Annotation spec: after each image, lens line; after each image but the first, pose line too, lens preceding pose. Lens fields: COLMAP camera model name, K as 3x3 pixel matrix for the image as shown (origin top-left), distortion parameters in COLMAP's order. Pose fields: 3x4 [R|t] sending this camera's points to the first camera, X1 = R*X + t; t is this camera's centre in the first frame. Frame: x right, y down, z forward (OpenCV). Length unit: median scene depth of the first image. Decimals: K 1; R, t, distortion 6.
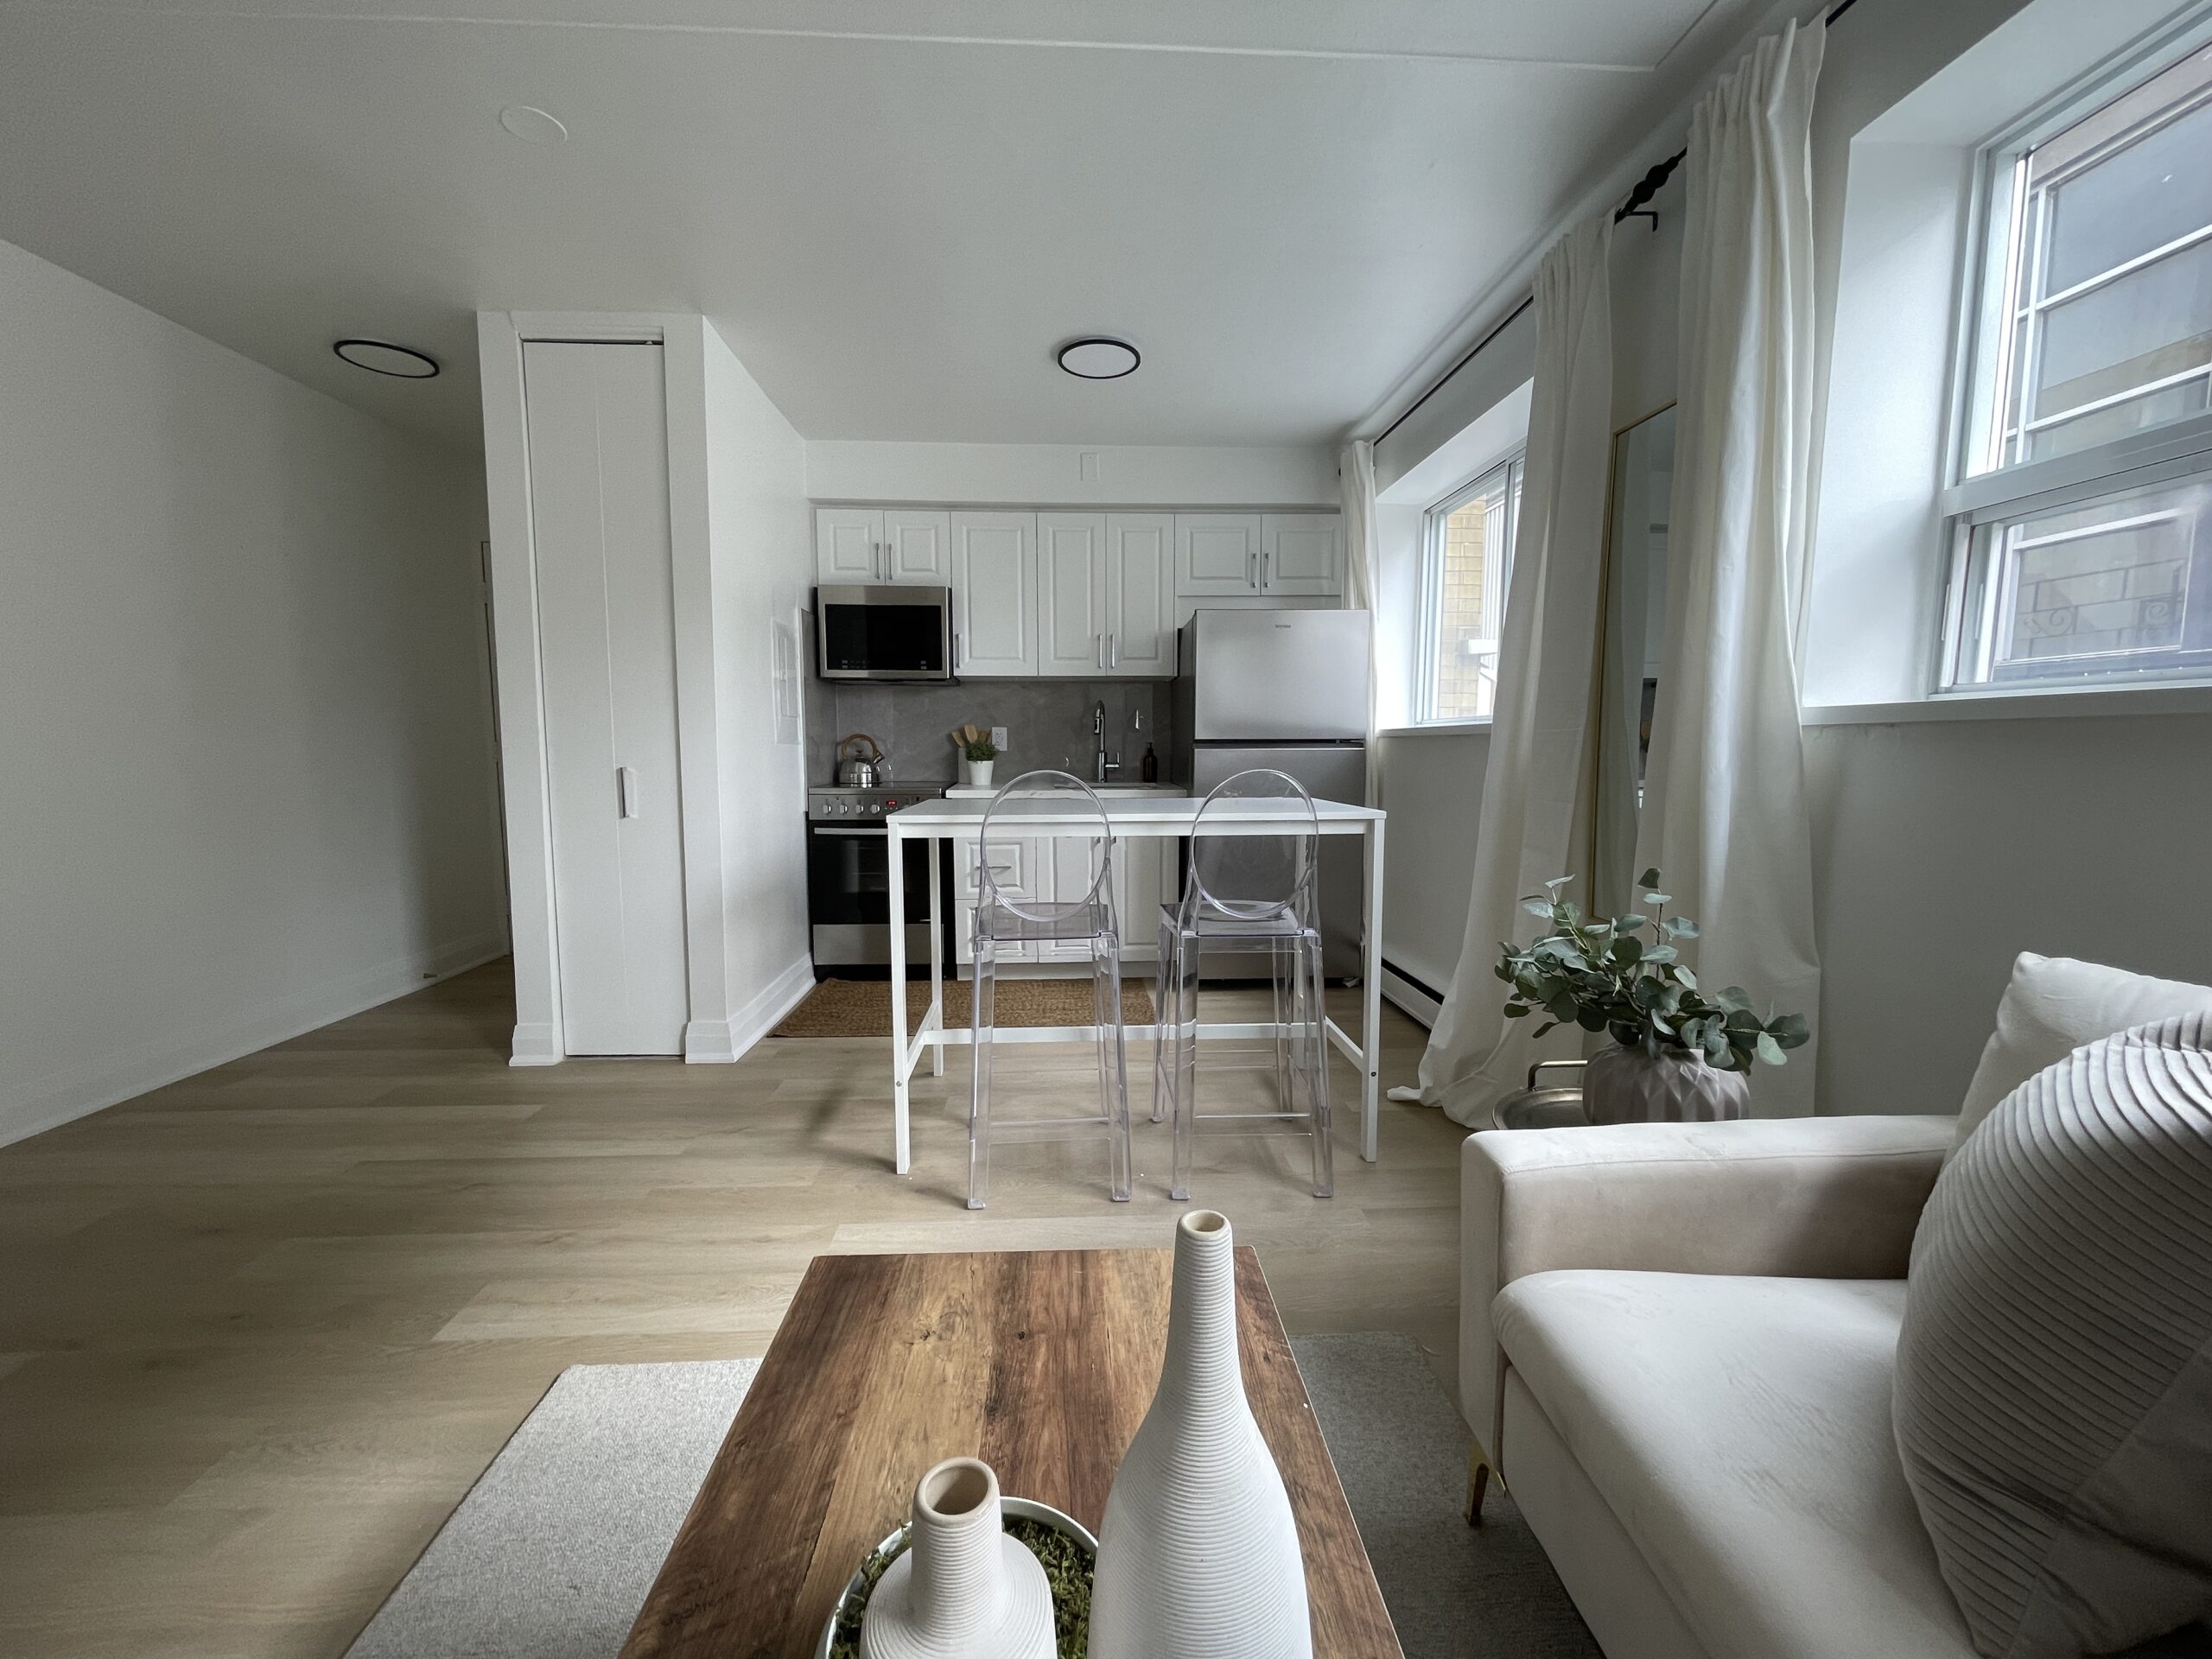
lens RADIAL K [[897.1, 0, 1096.9], [0, 897.1, 838.3], [0, 0, 1]] dist [0.001409, -0.001038]
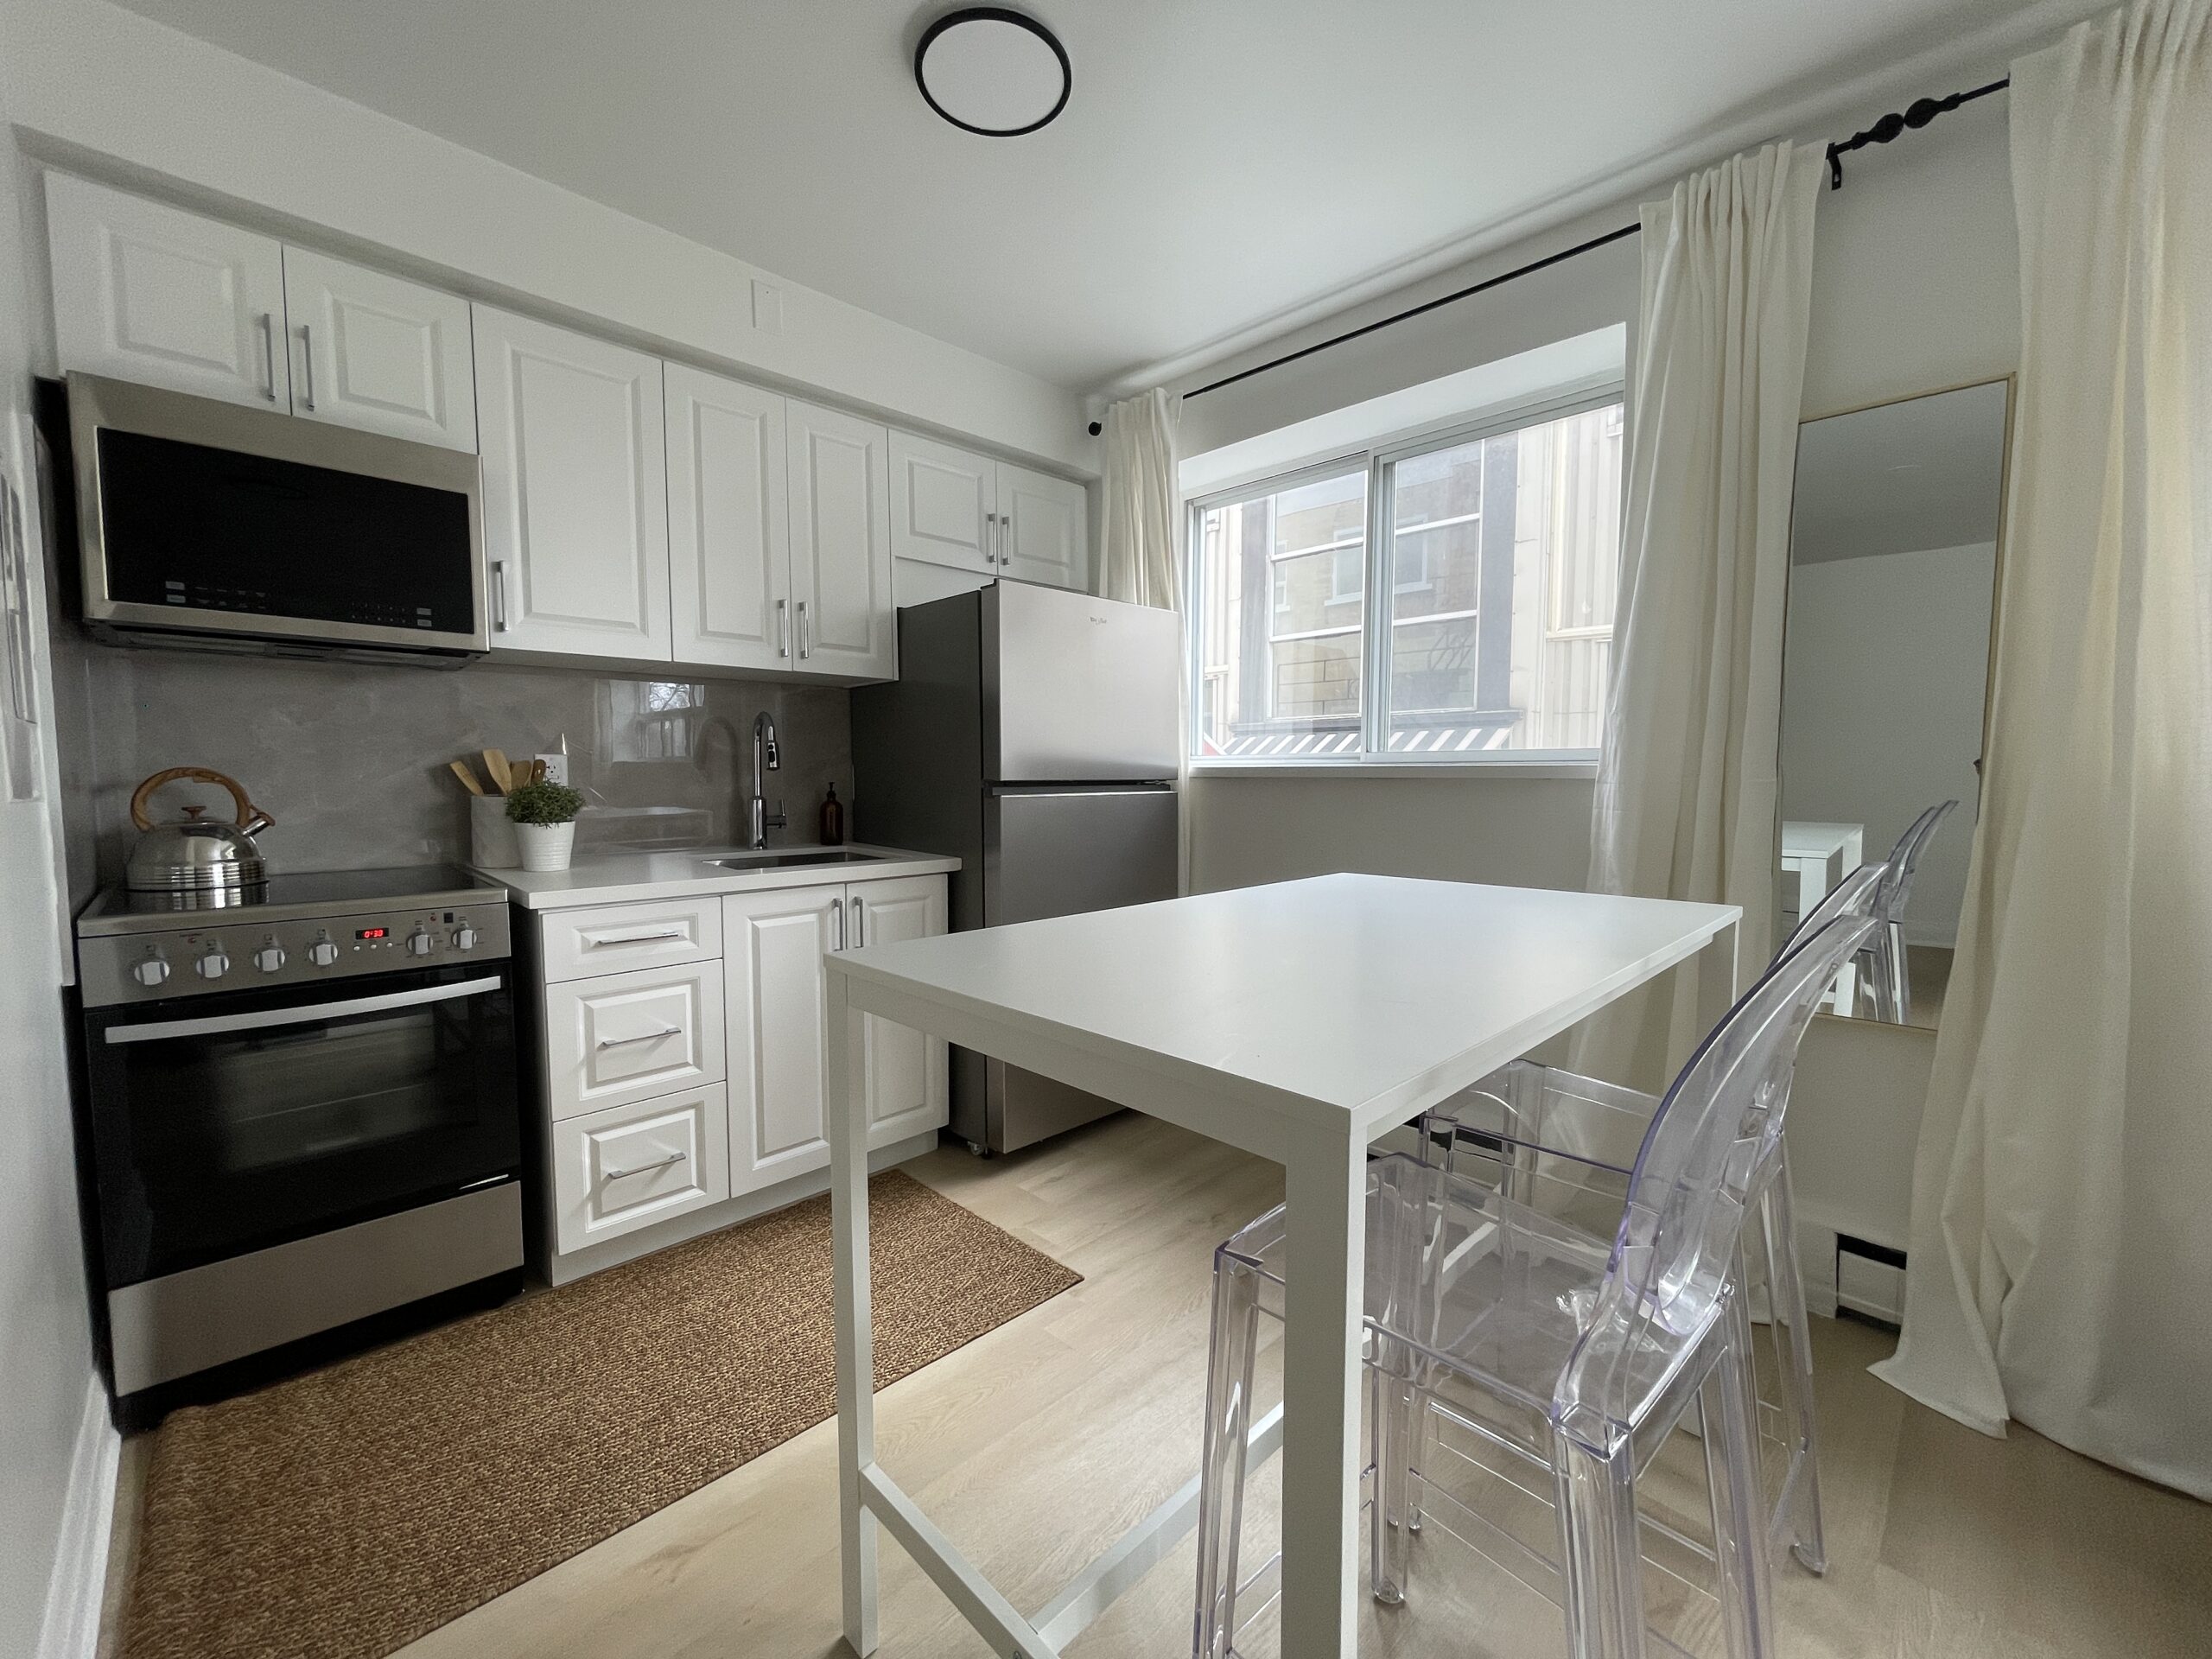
lens RADIAL K [[897.1, 0, 1103.6], [0, 897.1, 835.5], [0, 0, 1]] dist [0.001409, -0.001038]
pose [[0.741549, -0.046460, 0.669288, -0.260213], [0.066434, 0.997781, -0.004344, -0.062361], [-0.667601, 0.047685, 0.742991, 0.466474]]
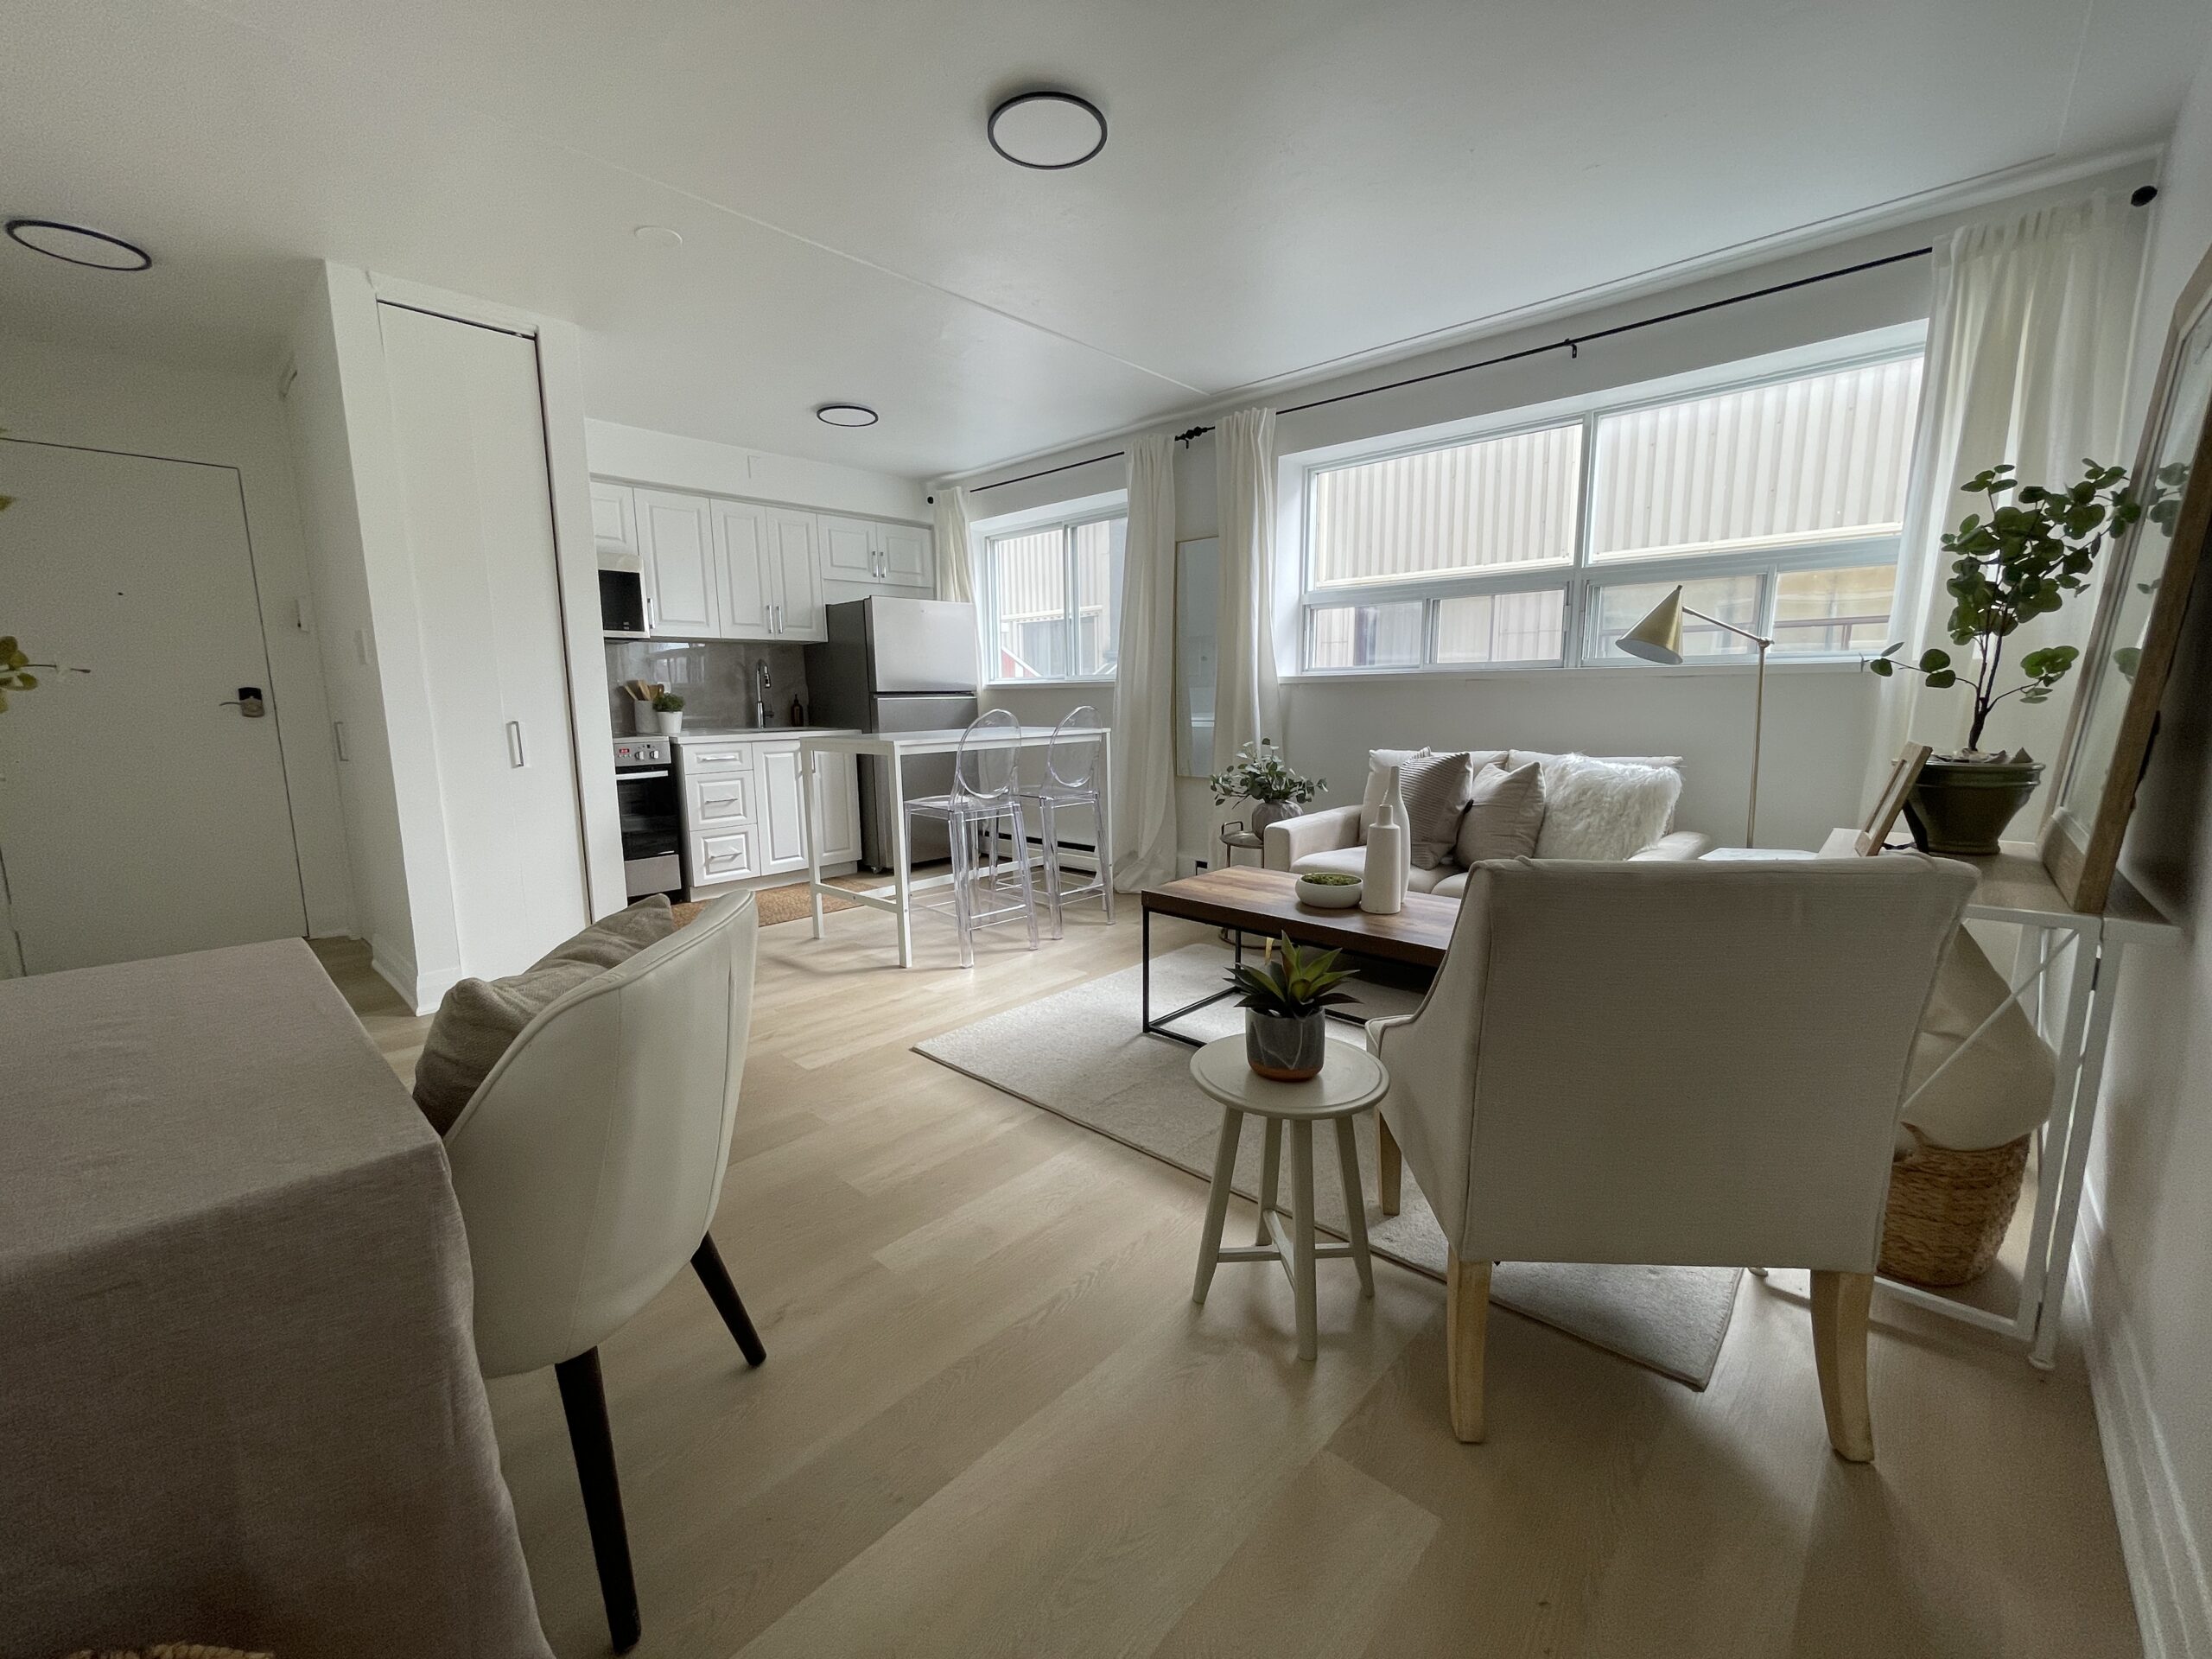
lens RADIAL K [[897.1, 0, 1100.0], [0, 897.1, 837.2], [0, 0, 1]] dist [0.001409, -0.001038]
pose [[0.719387, -0.118283, 0.684465, -0.593201], [0.082720, 0.992971, 0.084656, 0.022005], [-0.689667, -0.004282, 0.724114, -0.219656]]
